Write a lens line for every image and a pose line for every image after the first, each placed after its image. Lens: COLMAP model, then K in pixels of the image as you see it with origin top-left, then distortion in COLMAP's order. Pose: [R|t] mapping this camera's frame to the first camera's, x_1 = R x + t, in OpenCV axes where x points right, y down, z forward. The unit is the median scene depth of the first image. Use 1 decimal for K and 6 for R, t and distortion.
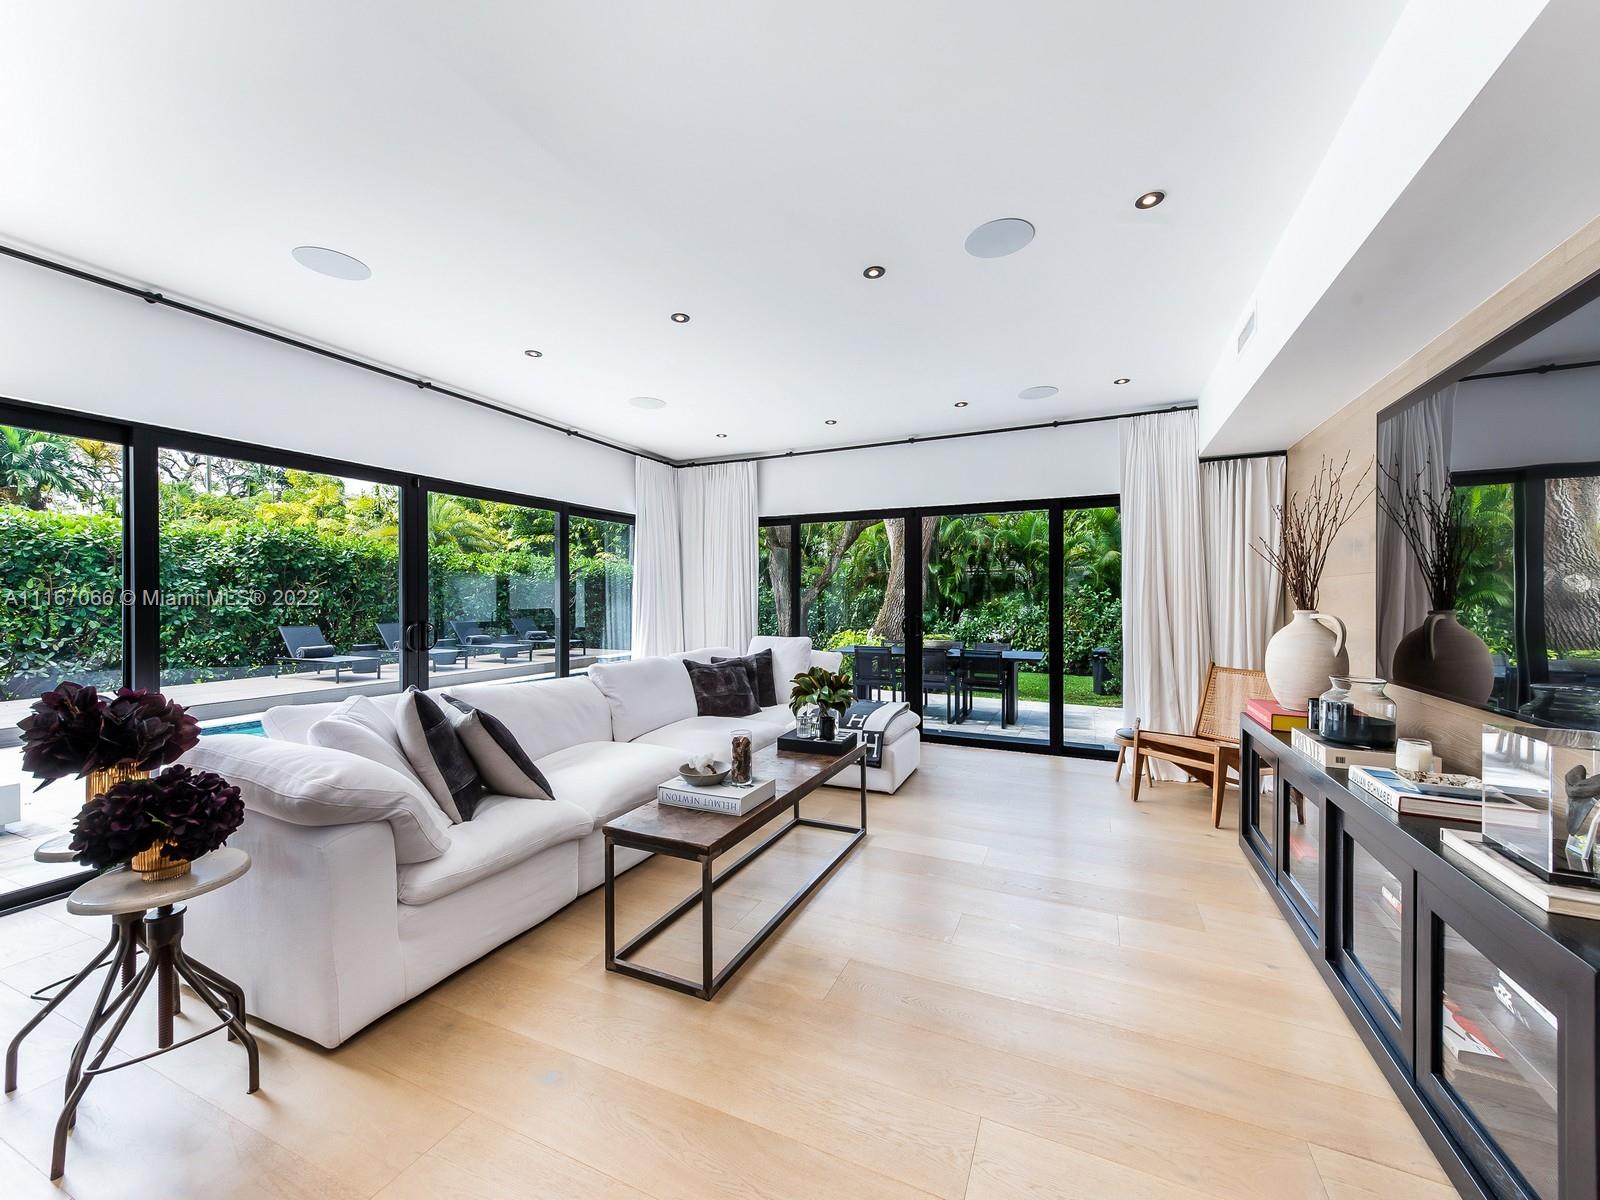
lens RADIAL K [[627.4, 0, 800.0], [0, 627.4, 600.0], [0, 0, 1]] dist [0.019870, -0.000204]
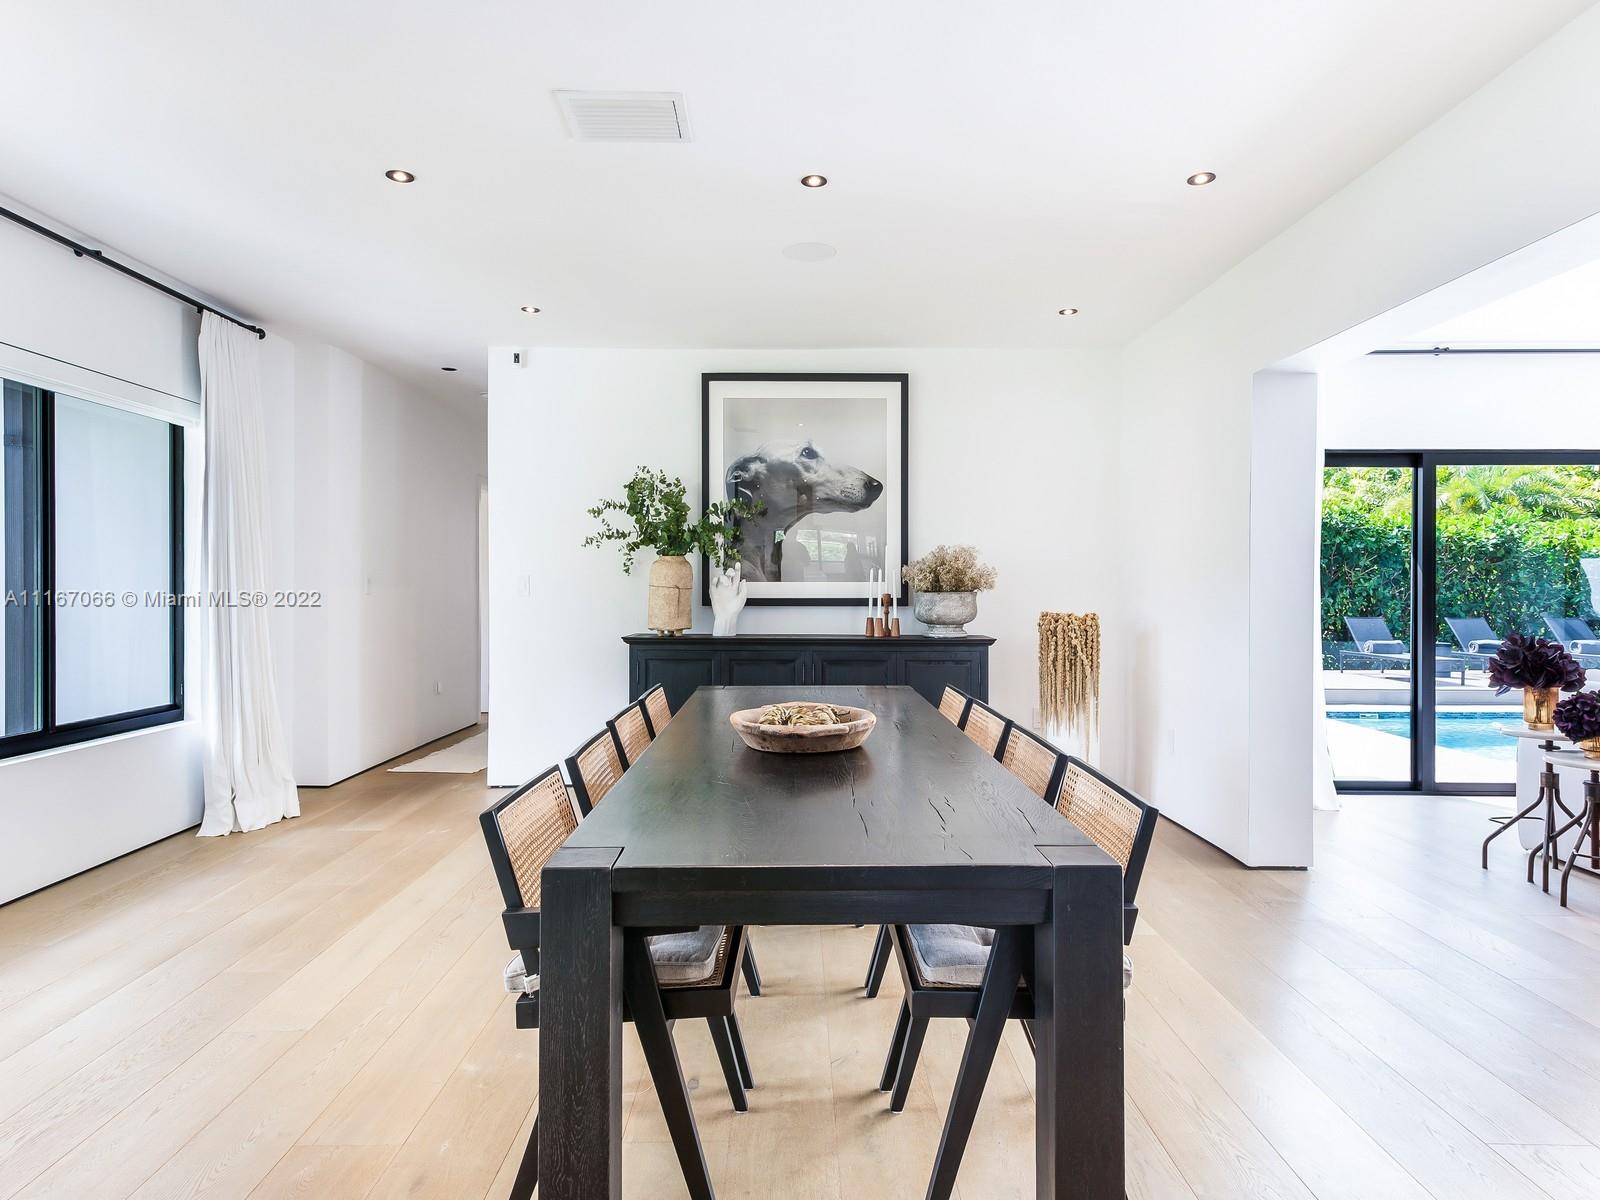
lens RADIAL K [[905.0, 0, 800.0], [0, 905.0, 600.0], [0, 0, 1]] dist [0.028398, 0.000137]
pose [[0.429093, 0.015403, -0.903129, 0.054595], [-0.006388, 0.999881, 0.014018, 0.006159], [0.903238, -0.000246, 0.429141, -0.464018]]
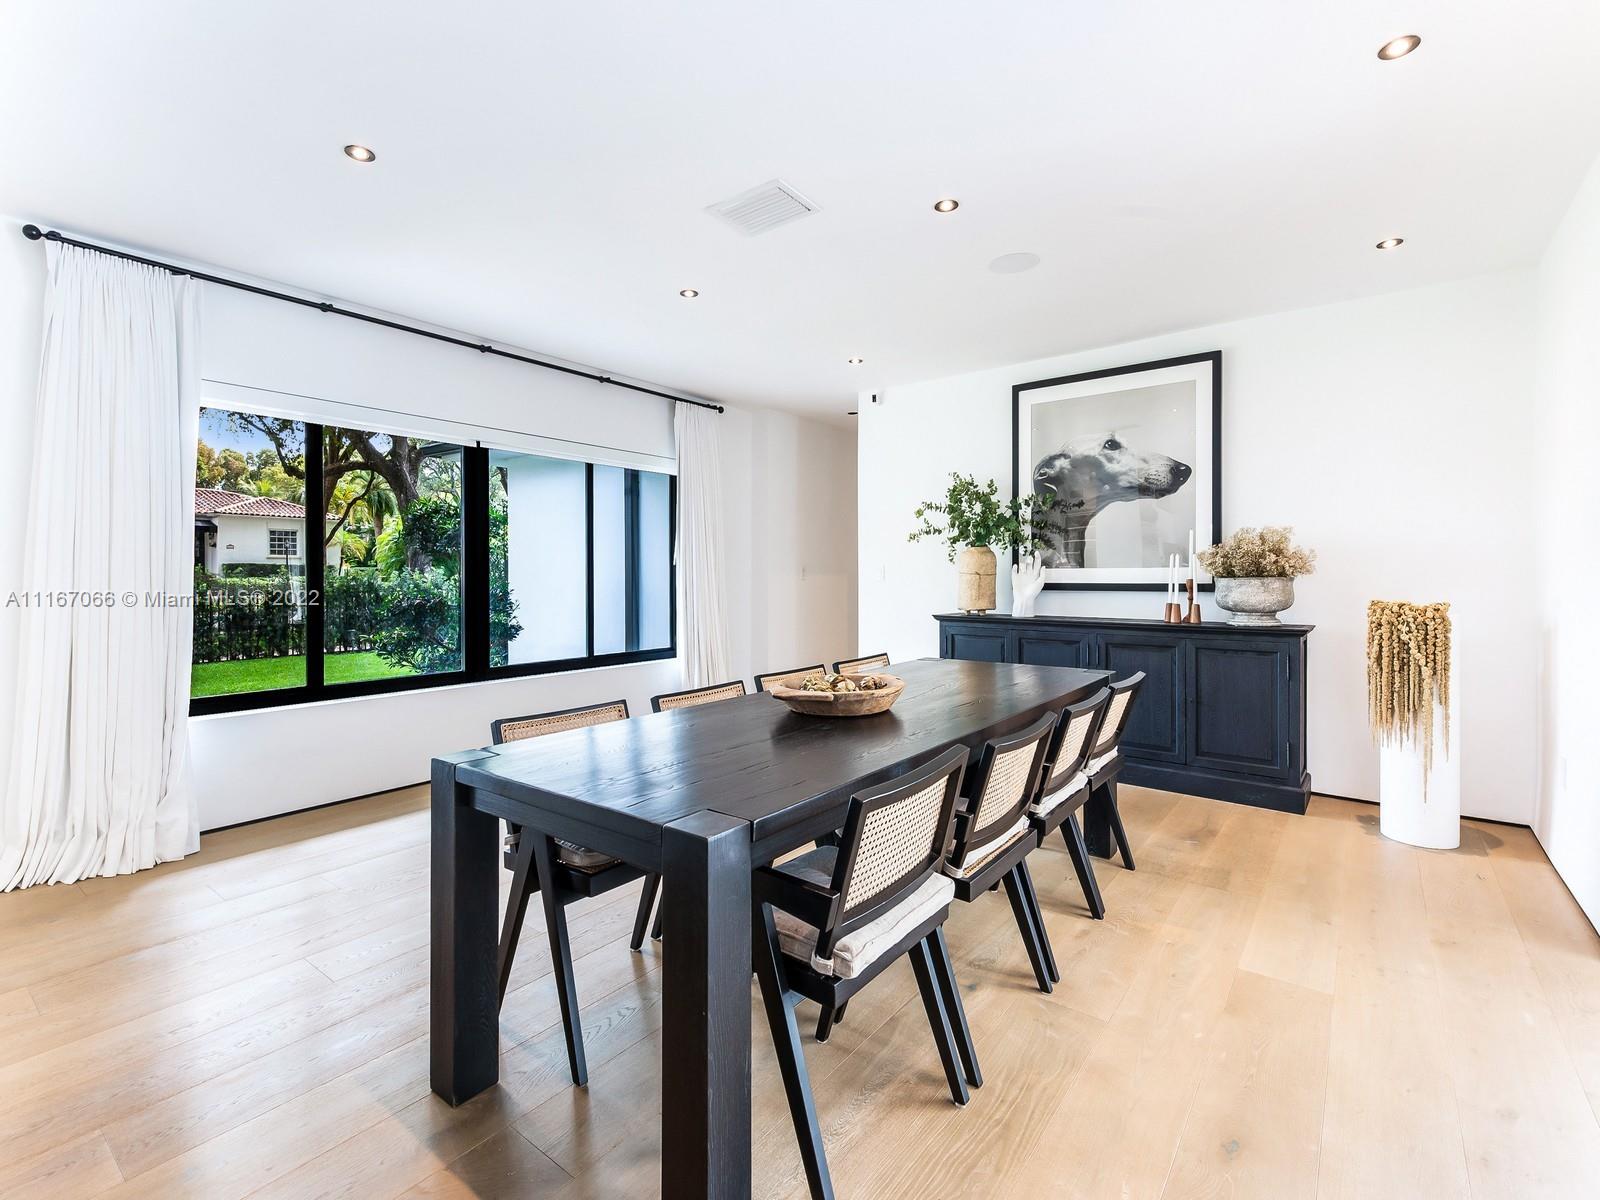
lens RADIAL K [[726.7, 0, 798.0], [0, 726.7, 586.4], [0, 0, 1]] dist [0.001704, 0.000022]
pose [[-0.227548, 0.017356, -0.973612, 0.055904], [-0.001293, 0.999835, 0.018125, 0.006627], [0.973766, 0.005383, -0.227488, -0.214880]]
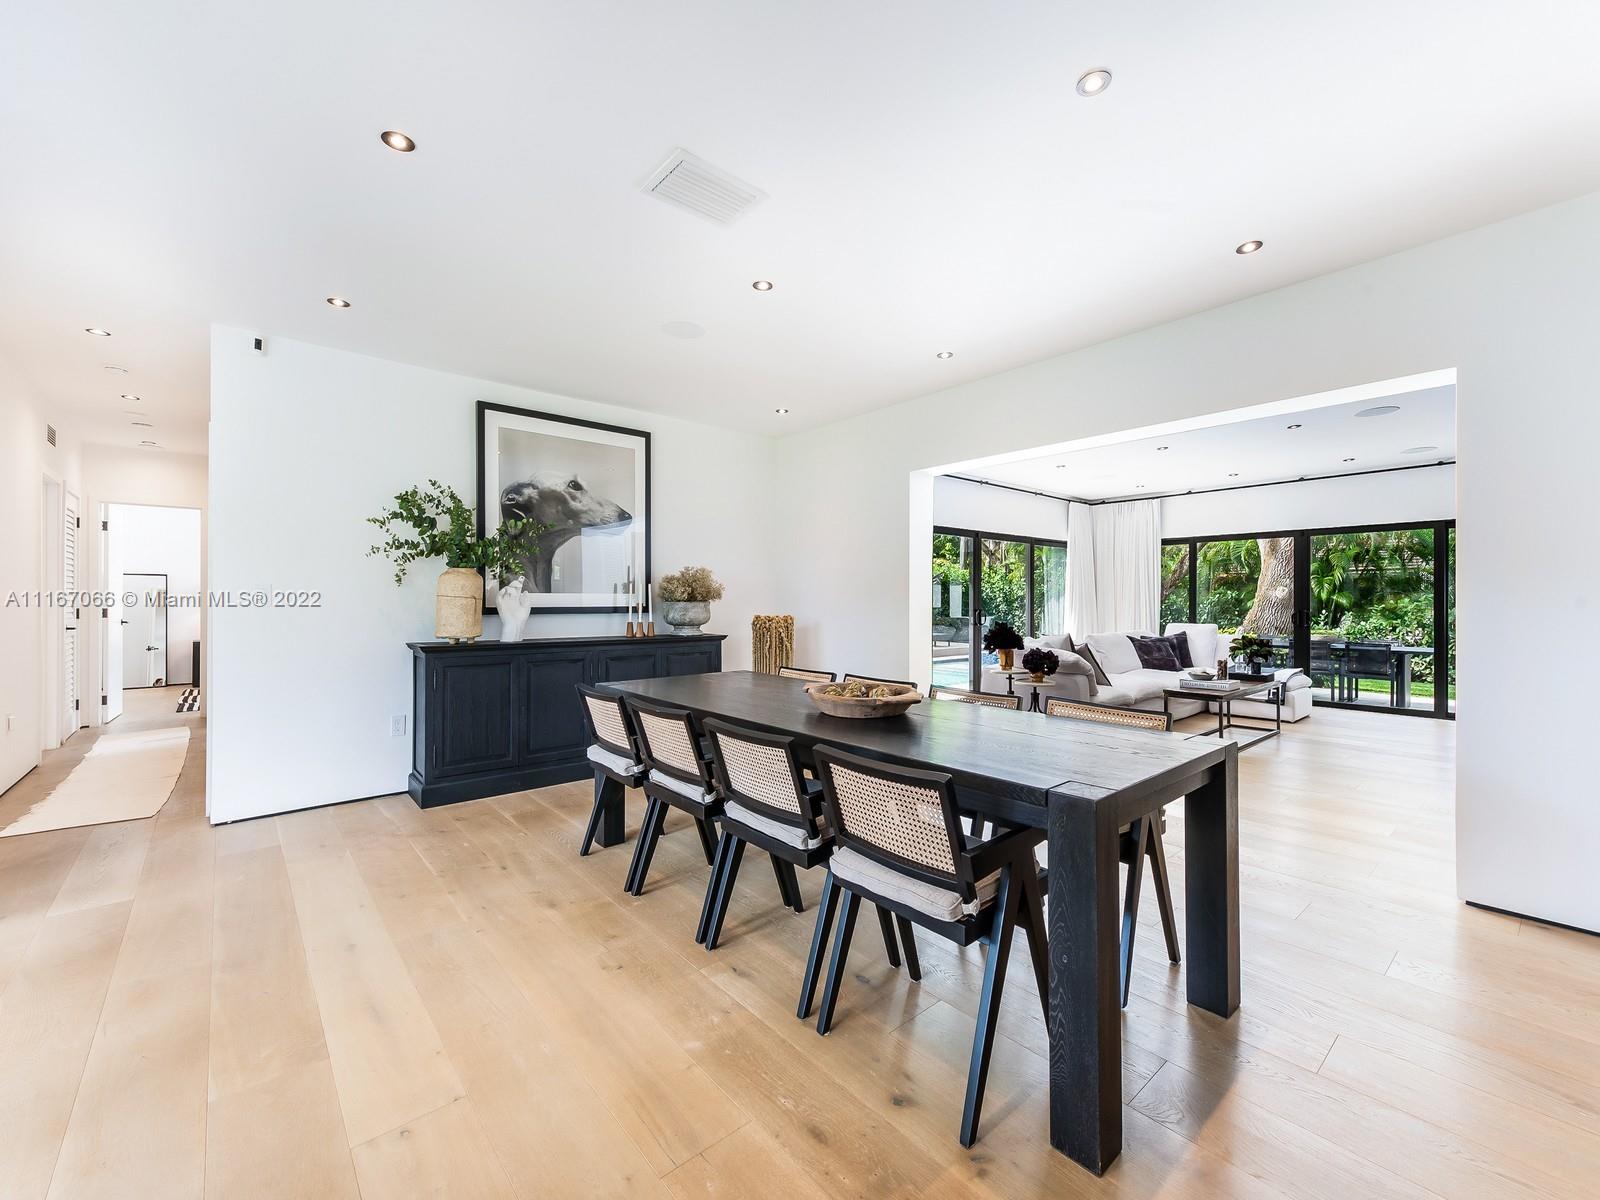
lens RADIAL K [[666.4, 0, 800.0], [0, 666.4, 600.0], [0, 0, 1]] dist [0.021124, -0.000109]
pose [[0.912032, 0.001011, -0.410118, -0.188487], [-0.003069, 0.999986, -0.004360, 0.011233], [0.410108, 0.005235, 0.912022, -0.680842]]
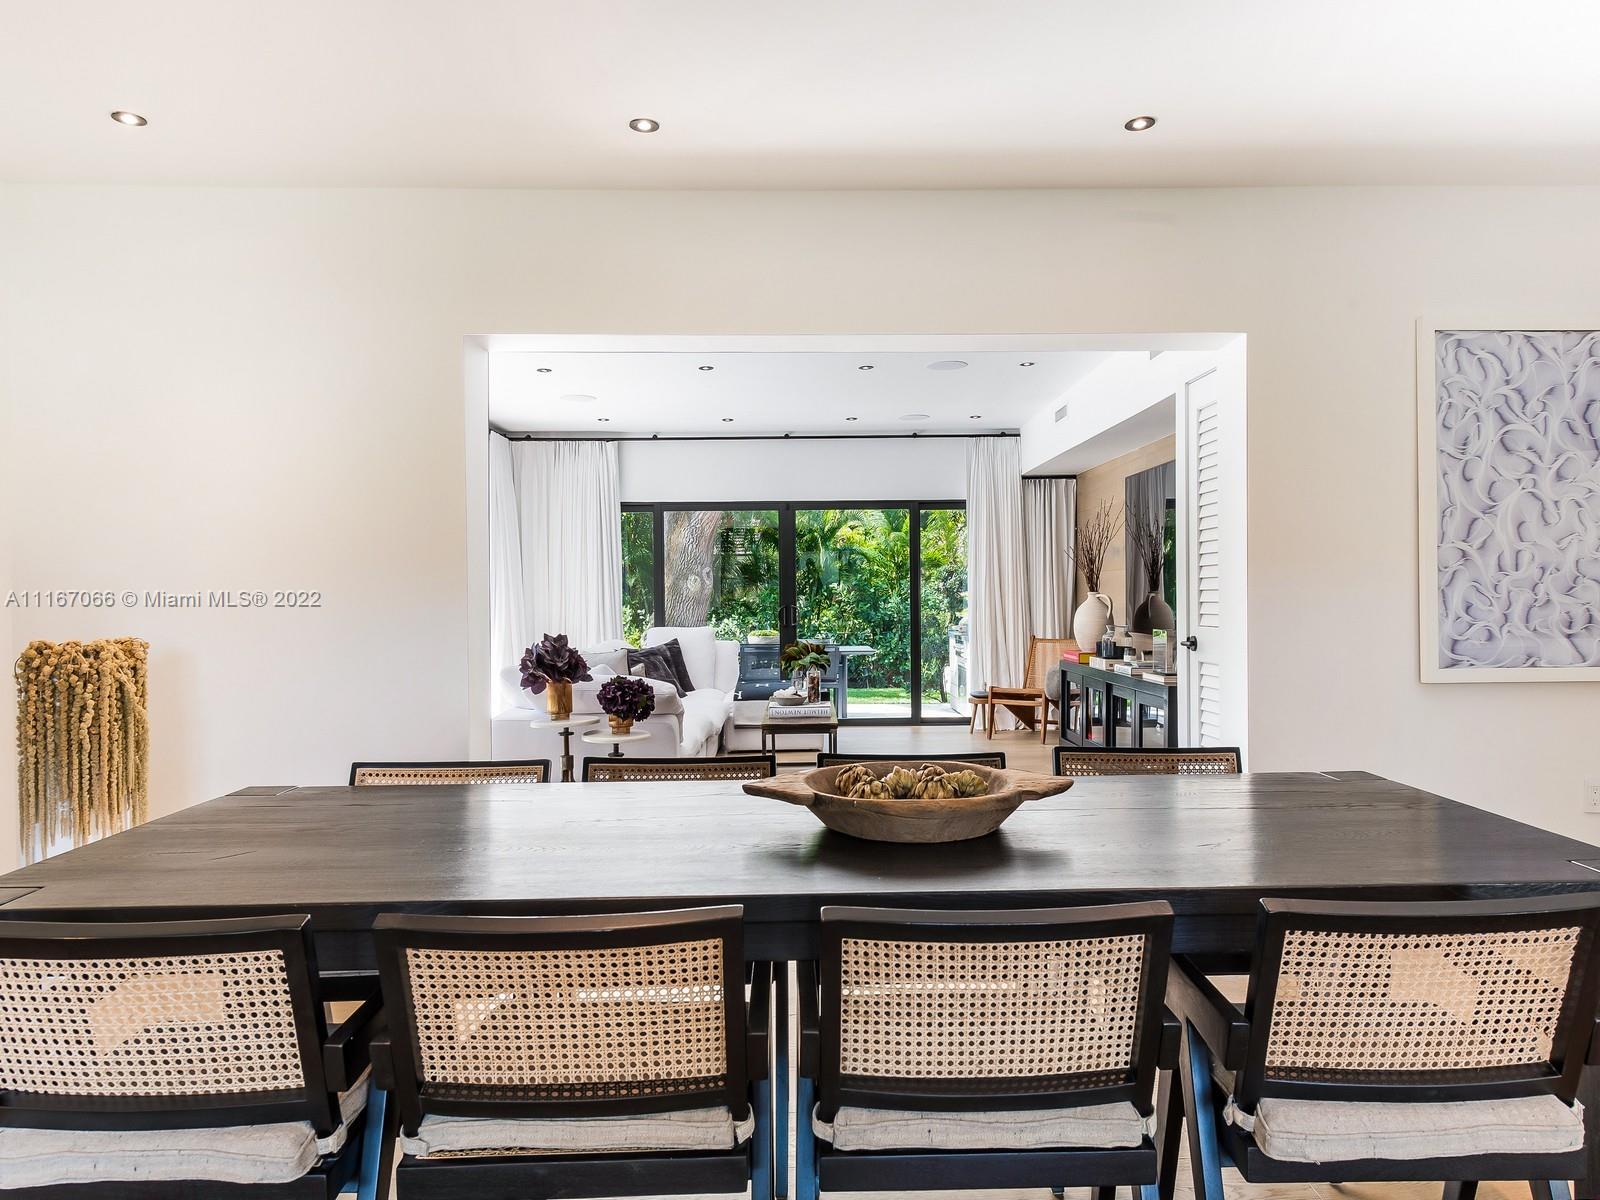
lens RADIAL K [[1059.1, 0, 800.0], [0, 1059.1, 600.0], [0, 0, 1]] dist [-0.072248, -0.001240]
pose [[0.911112, -0.009837, 0.412041, -0.477588], [0.008387, 0.999951, 0.005327, 0.007433], [-0.412073, -0.001398, 0.911150, -0.547990]]
